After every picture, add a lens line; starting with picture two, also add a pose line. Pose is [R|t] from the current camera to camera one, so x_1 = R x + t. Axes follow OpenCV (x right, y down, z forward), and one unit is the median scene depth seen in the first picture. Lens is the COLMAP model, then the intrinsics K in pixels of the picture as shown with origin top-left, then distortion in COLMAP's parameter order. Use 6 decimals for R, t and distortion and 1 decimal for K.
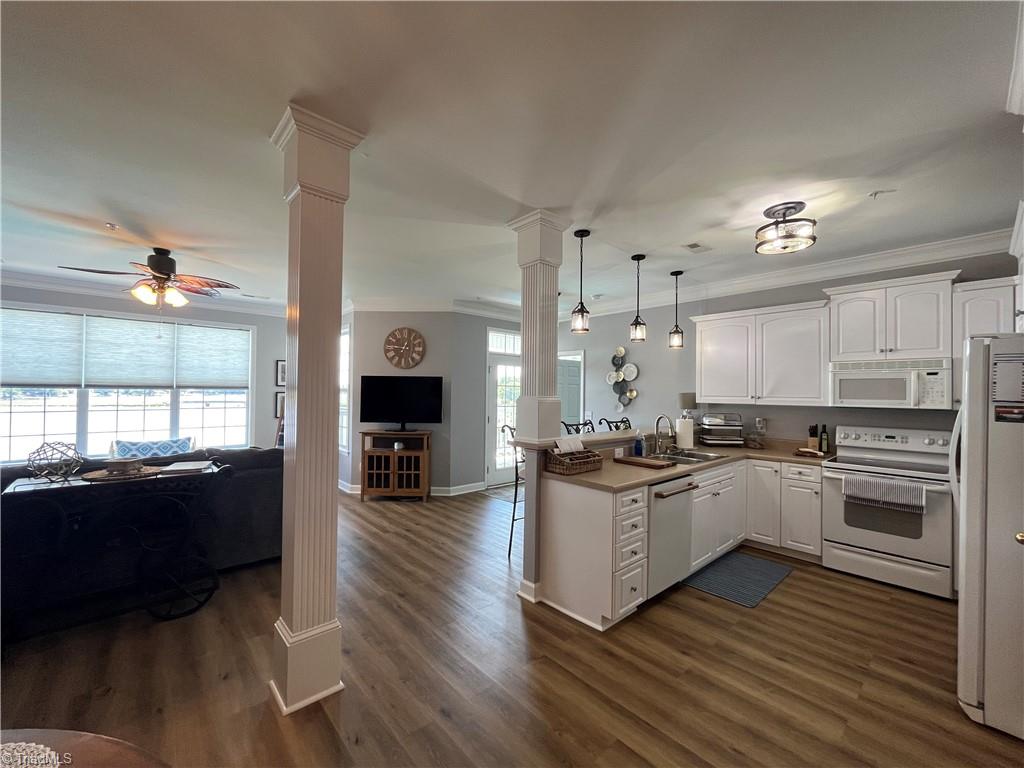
lens RADIAL K [[415.3, 0, 510.9], [0, 415.3, 386.3], [0, 0, 1]] dist [-0.003312, 0.000307]
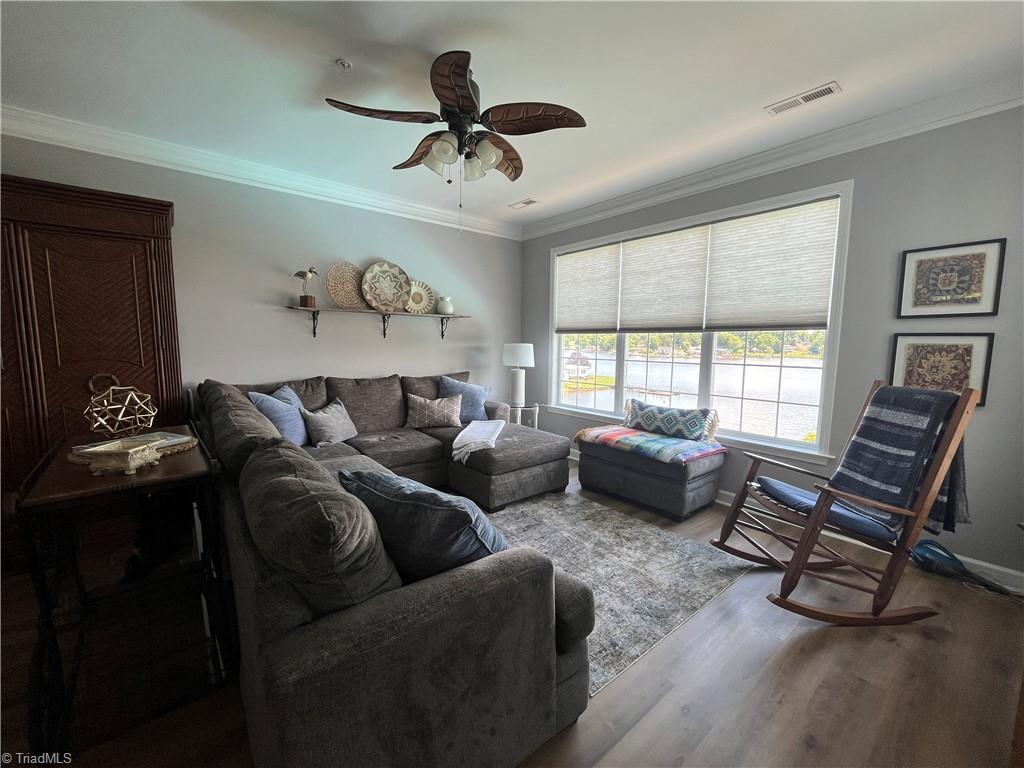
lens RADIAL K [[415.3, 0, 511.3], [0, 415.3, 386.7], [0, 0, 1]] dist [-0.003312, 0.000307]
pose [[-0.047740, 0.094533, -0.994376, -0.259126], [0.002713, 0.995520, 0.094511, 0.046118], [0.998856, 0.001814, -0.047783, 1.153261]]
